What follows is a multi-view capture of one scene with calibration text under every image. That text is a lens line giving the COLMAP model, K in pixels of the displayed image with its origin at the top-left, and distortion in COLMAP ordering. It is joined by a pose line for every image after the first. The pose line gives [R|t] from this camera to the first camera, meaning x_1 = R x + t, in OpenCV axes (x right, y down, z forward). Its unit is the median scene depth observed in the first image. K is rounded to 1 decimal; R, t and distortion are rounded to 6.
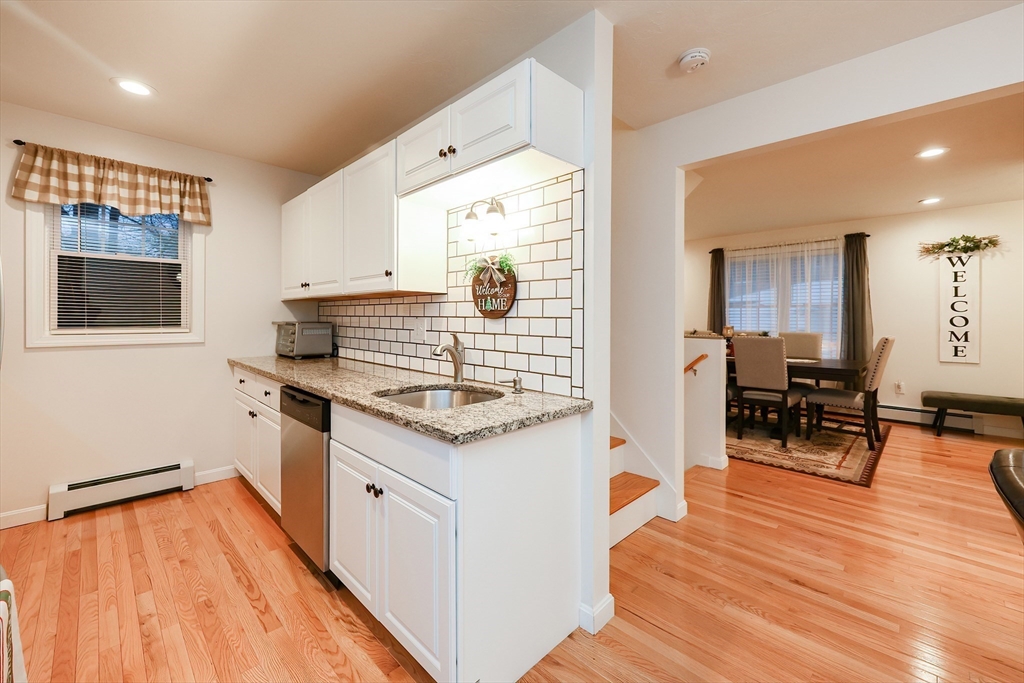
lens RADIAL K [[418.3, 0, 519.5], [0, 418.3, 317.5], [0, 0, 1]] dist [-0.002931, 0.000053]
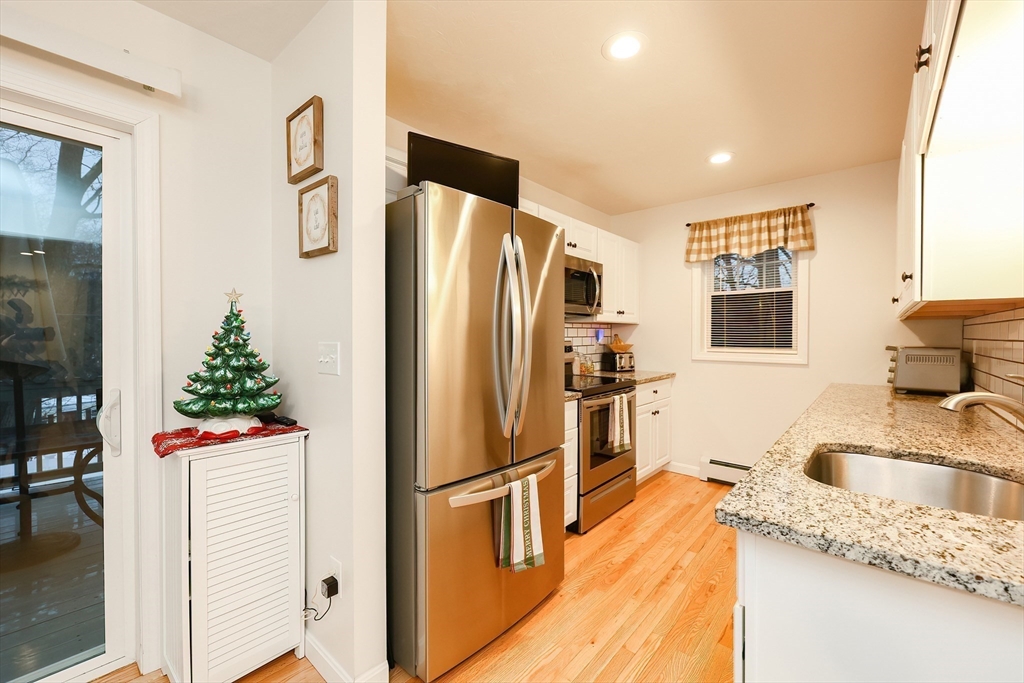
lens RADIAL K [[418.3, 0, 539.3], [0, 418.3, 341.7], [0, 0, 1]] dist [-0.002931, 0.000053]
pose [[0.082413, 0.010662, -0.996541, 0.223784], [-0.002099, 0.999942, 0.010525, -0.006021], [0.996596, 0.001225, 0.082431, 0.262109]]
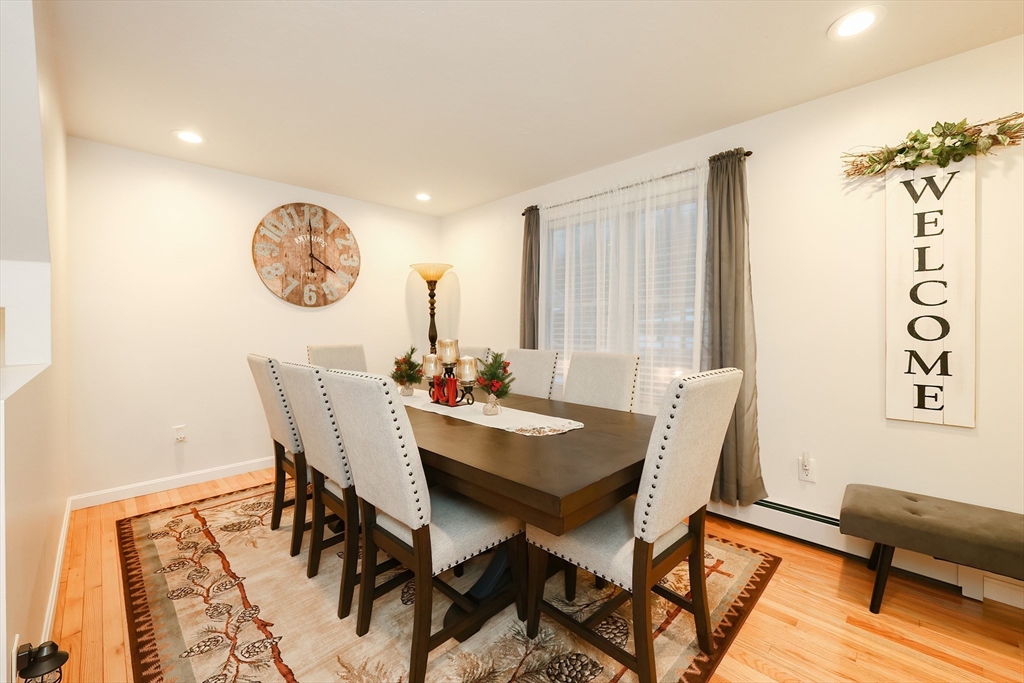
lens RADIAL K [[418.3, 0, 516.7], [0, 418.3, 329.8], [0, 0, 1]] dist [-0.002931, 0.000053]
pose [[0.999975, -0.003891, 0.005982, 0.960555], [0.003848, 0.999966, 0.007264, 0.009761], [-0.006010, -0.007240, 0.999956, 0.876130]]
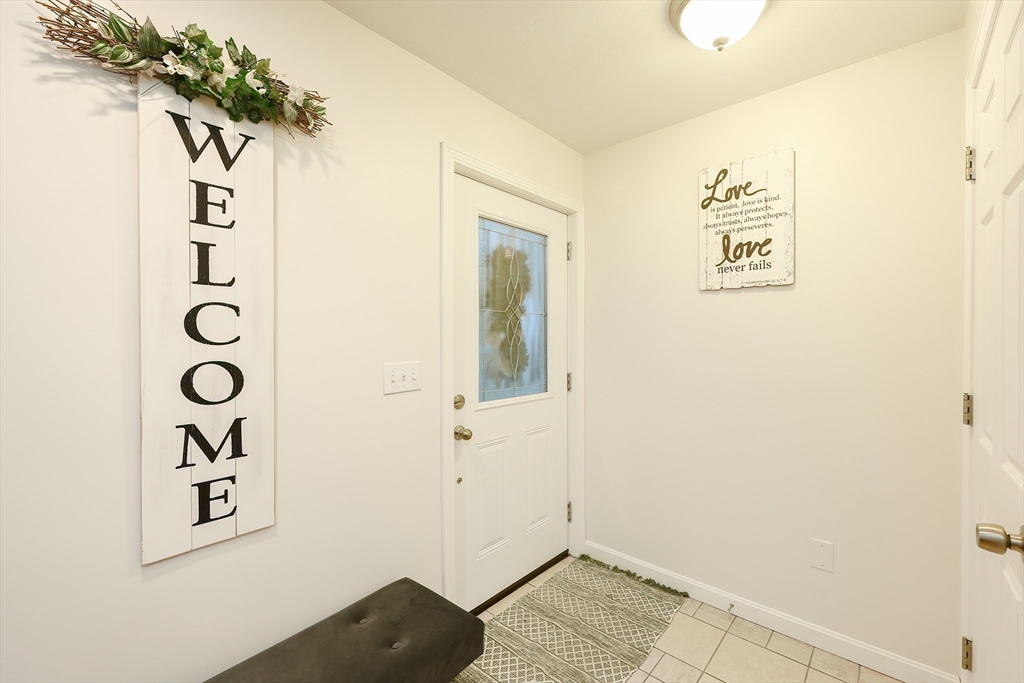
lens RADIAL K [[418.3, 0, 529.3], [0, 418.3, 342.2], [0, 0, 1]] dist [-0.002931, 0.000053]
pose [[-0.067410, 0.000257, 0.997725, 1.209505], [0.008946, 0.999960, 0.000347, -0.020913], [-0.997685, 0.008949, -0.067409, 1.266817]]
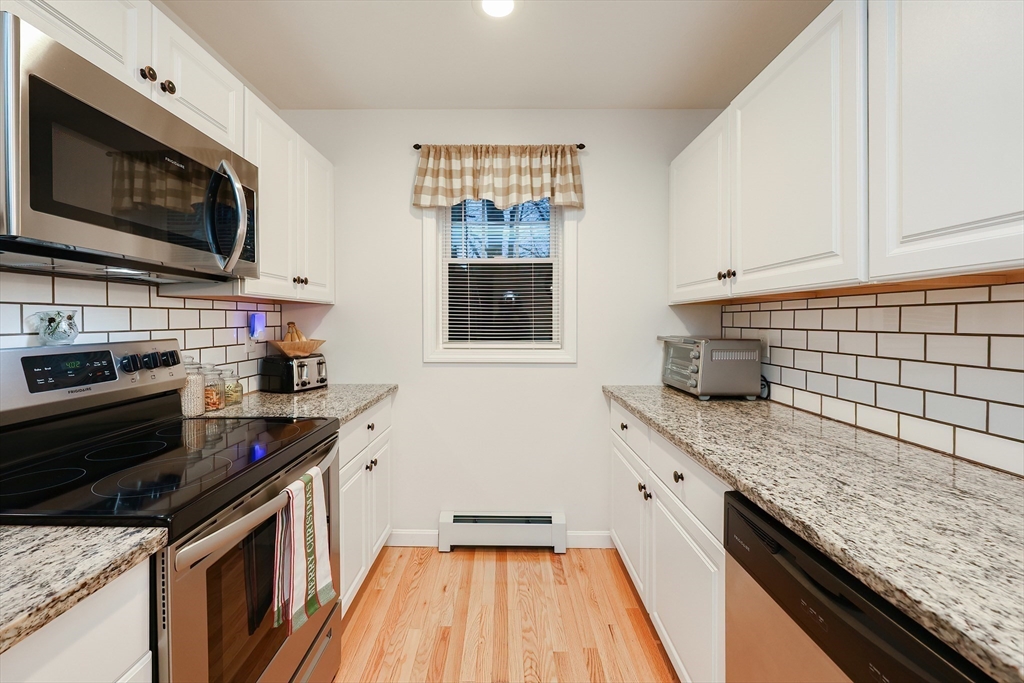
lens RADIAL K [[398.8, 0, 490.2], [0, 398.8, 325.2], [0, 0, 1]] dist [-0.003473, 0.000175]
pose [[0.667373, 0.002483, -0.744719, -0.326837], [0.002118, 0.999984, 0.005232, -0.013767], [0.744721, -0.005069, 0.667357, 0.408238]]
